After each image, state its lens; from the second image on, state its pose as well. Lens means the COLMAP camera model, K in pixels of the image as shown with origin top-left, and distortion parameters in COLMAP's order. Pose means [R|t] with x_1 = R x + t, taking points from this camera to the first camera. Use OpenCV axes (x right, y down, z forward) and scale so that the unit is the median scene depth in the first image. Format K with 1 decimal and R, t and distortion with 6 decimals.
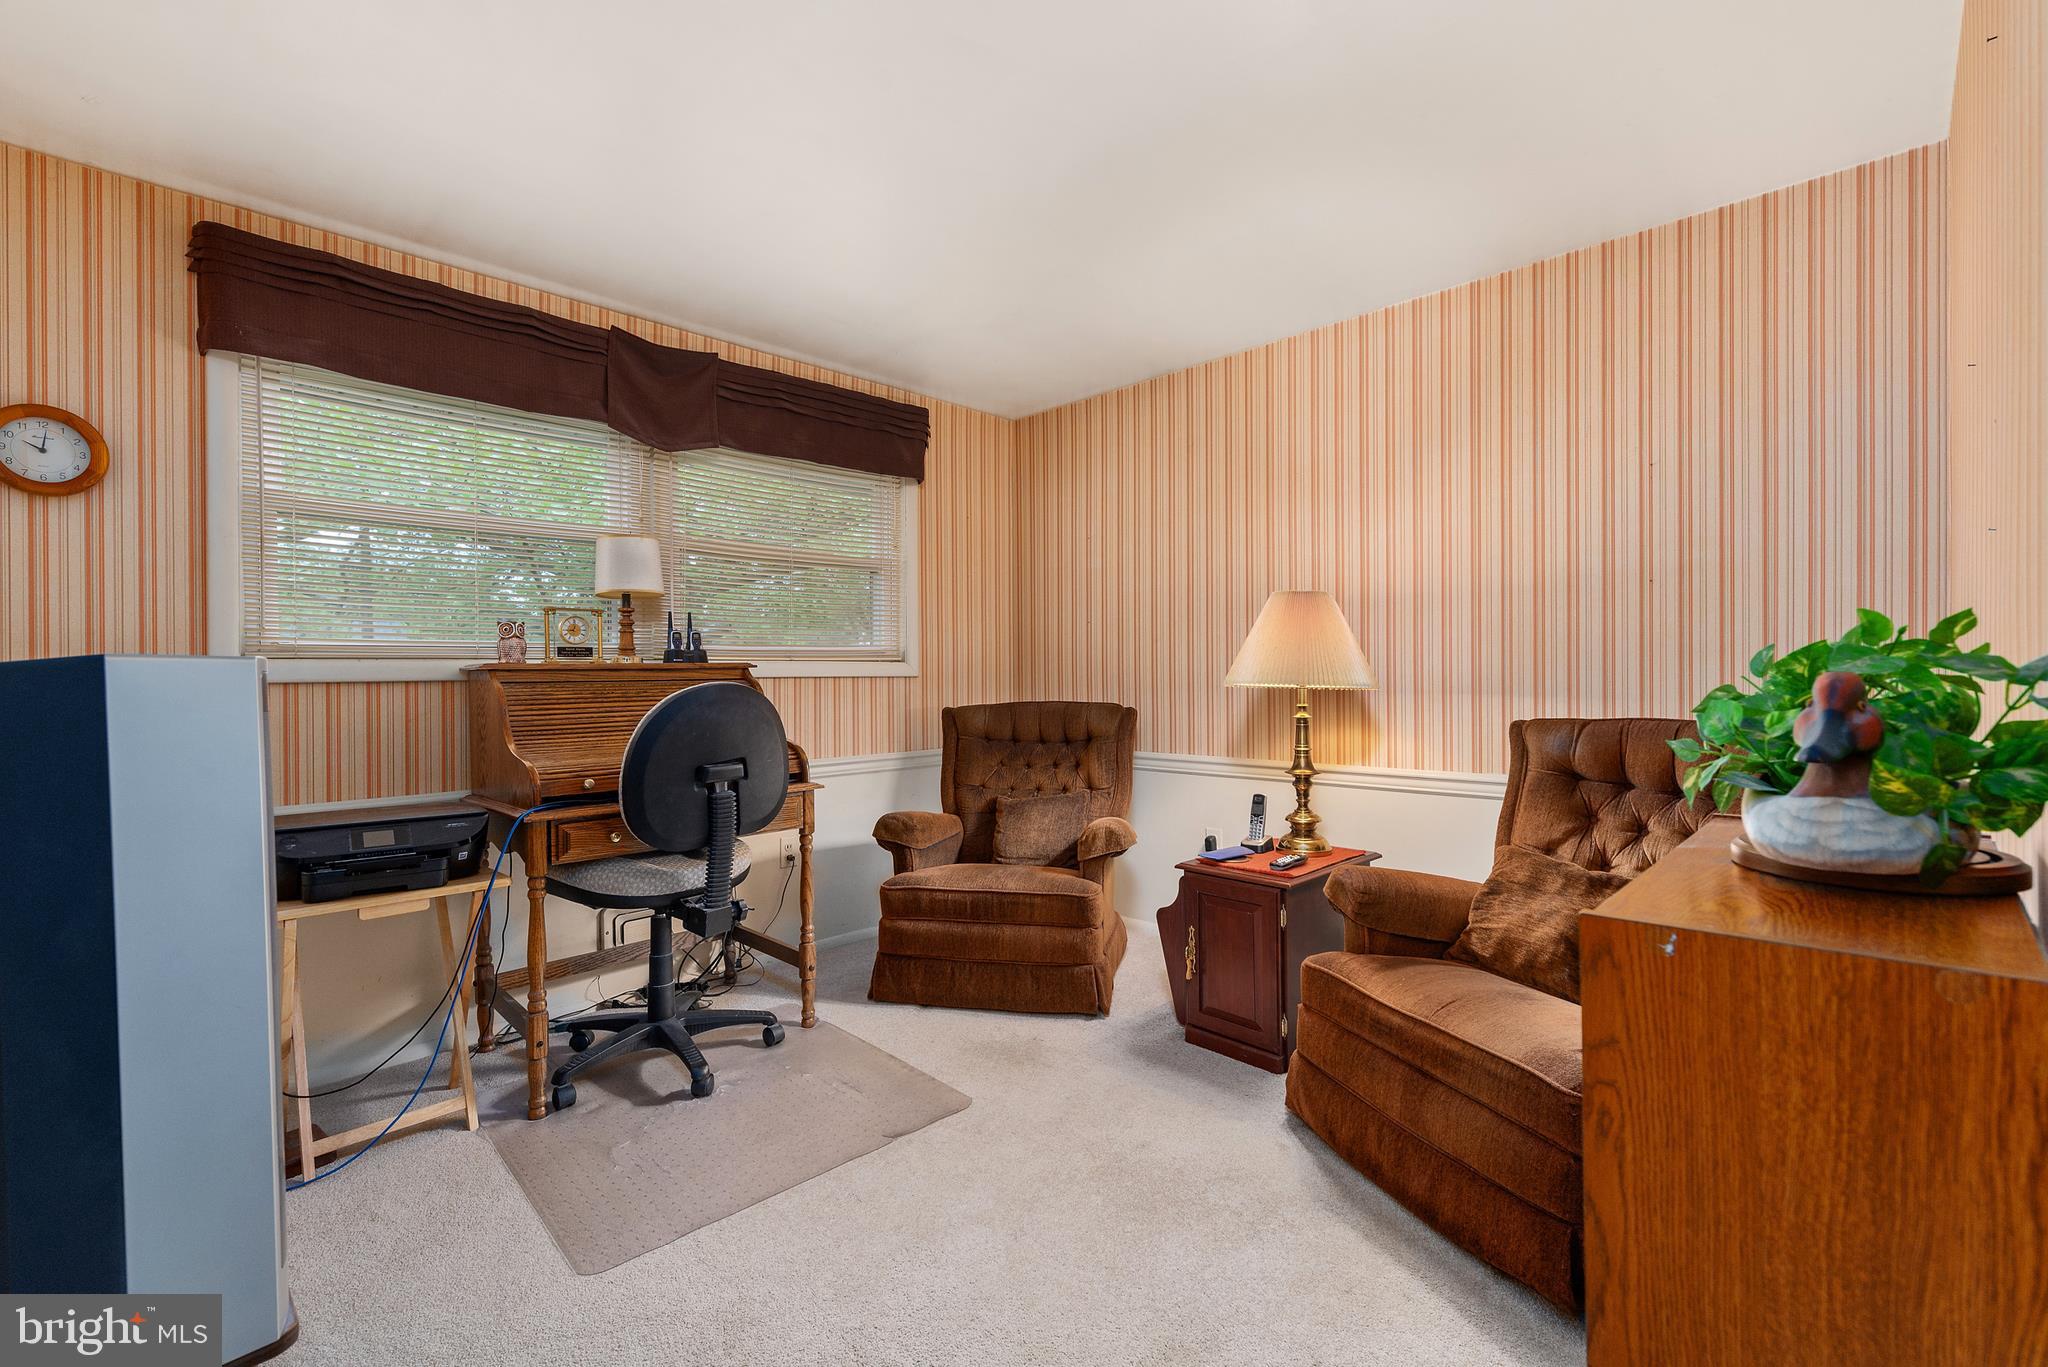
lens RADIAL K [[863.5, 0, 1020.8], [0, 863.5, 678.8], [0, 0, 1]] dist [0.004786, -0.001560]
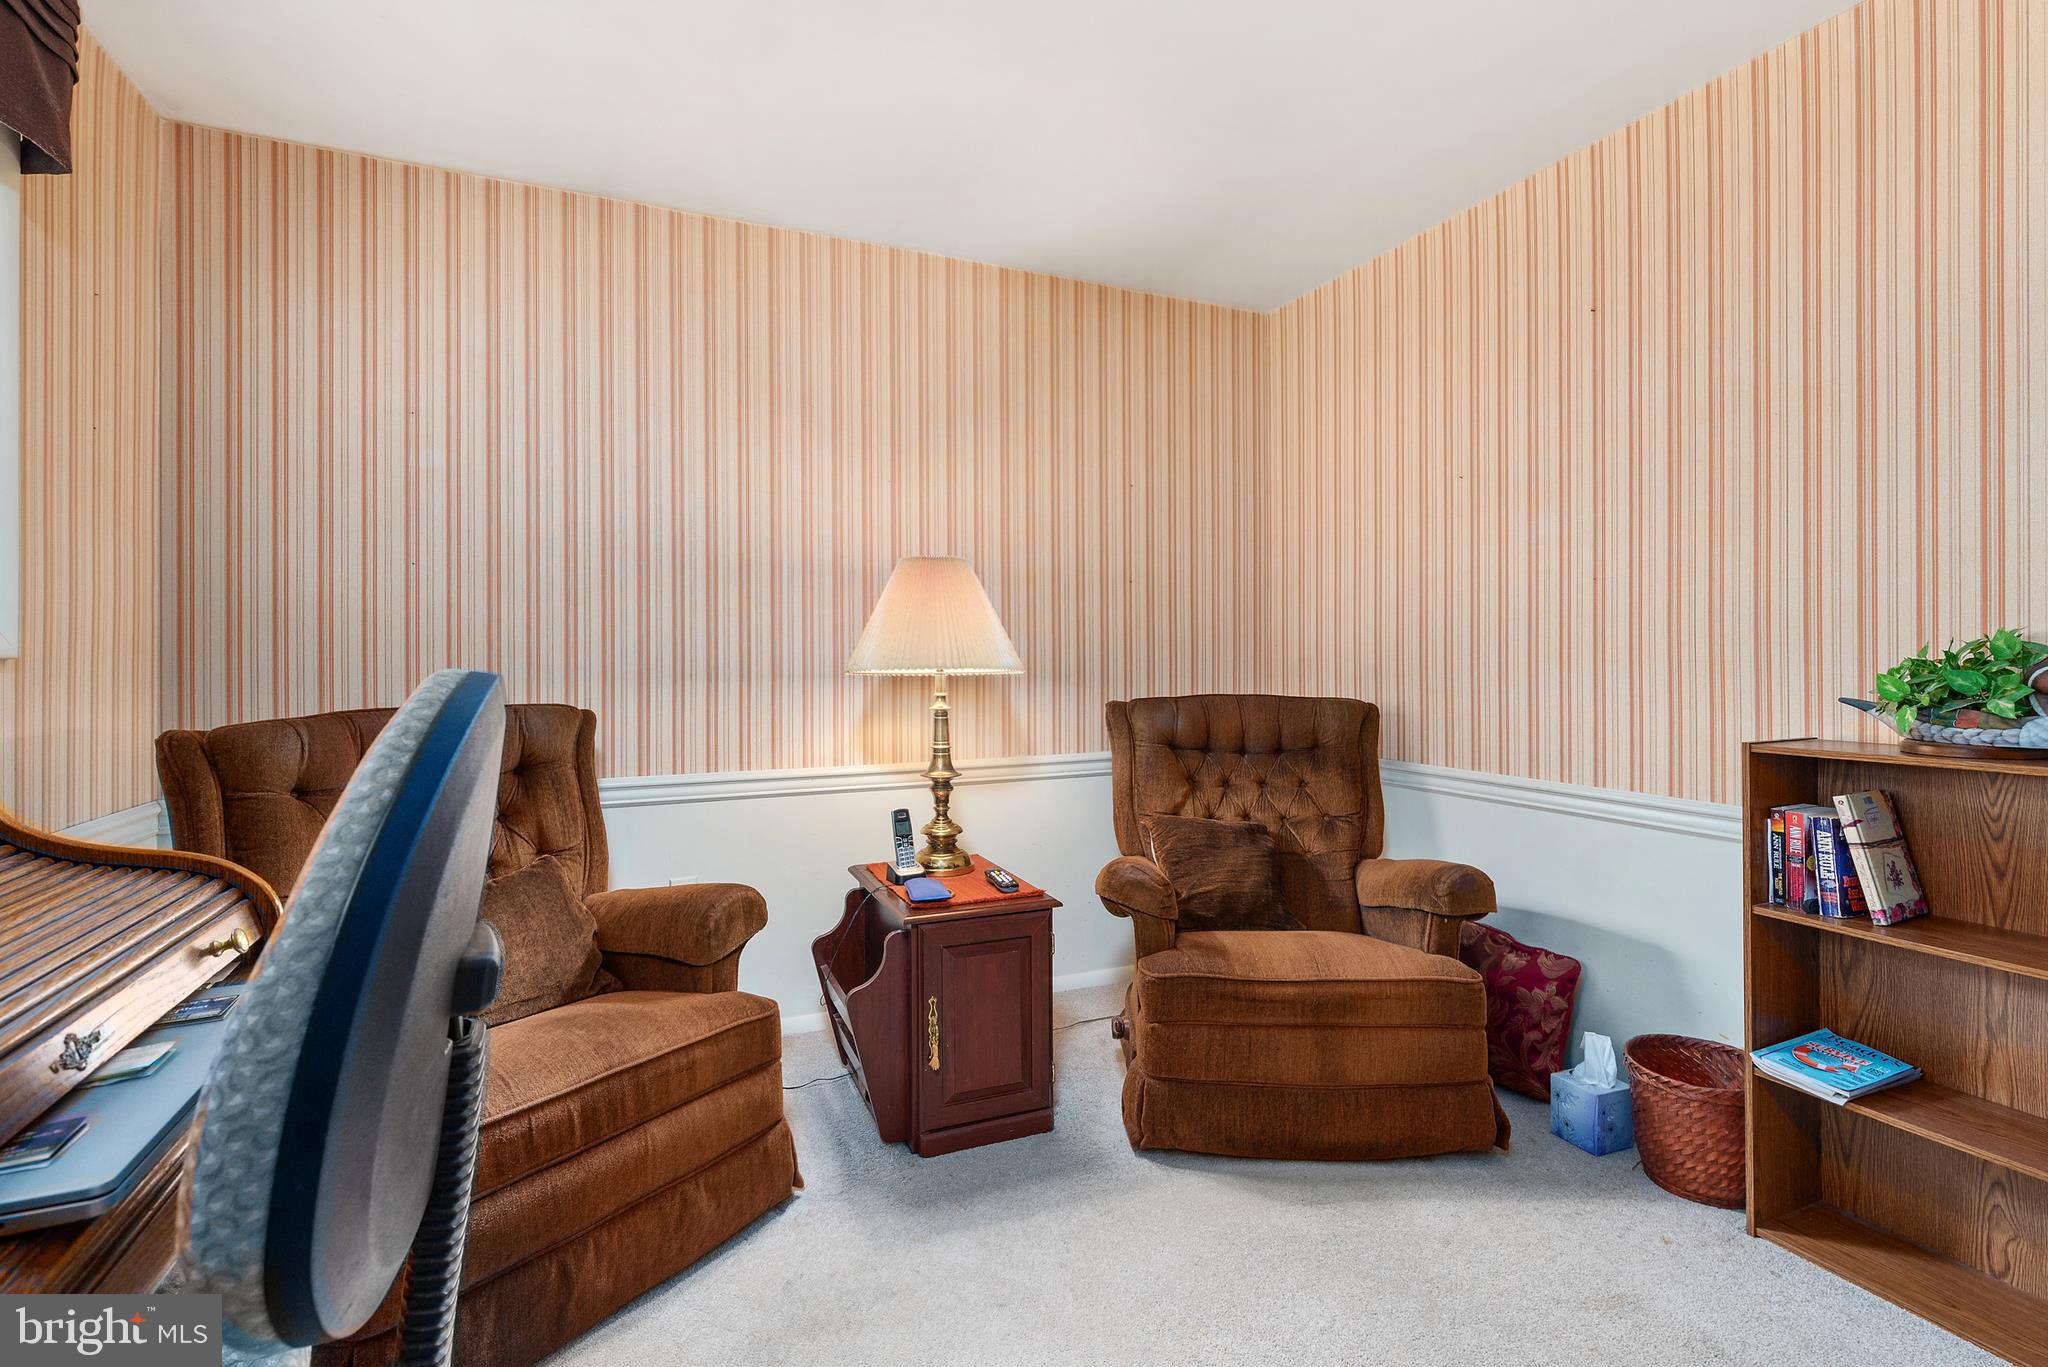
lens RADIAL K [[929.9, 0, 1015.2], [0, 929.9, 668.1], [0, 0, 1]] dist [-0.001697, -0.000168]
pose [[0.375850, 0.000529, 0.926681, -0.479190], [0.006791, 0.999971, -0.003325, 0.008984], [-0.926656, 0.007542, 0.375835, 0.596246]]
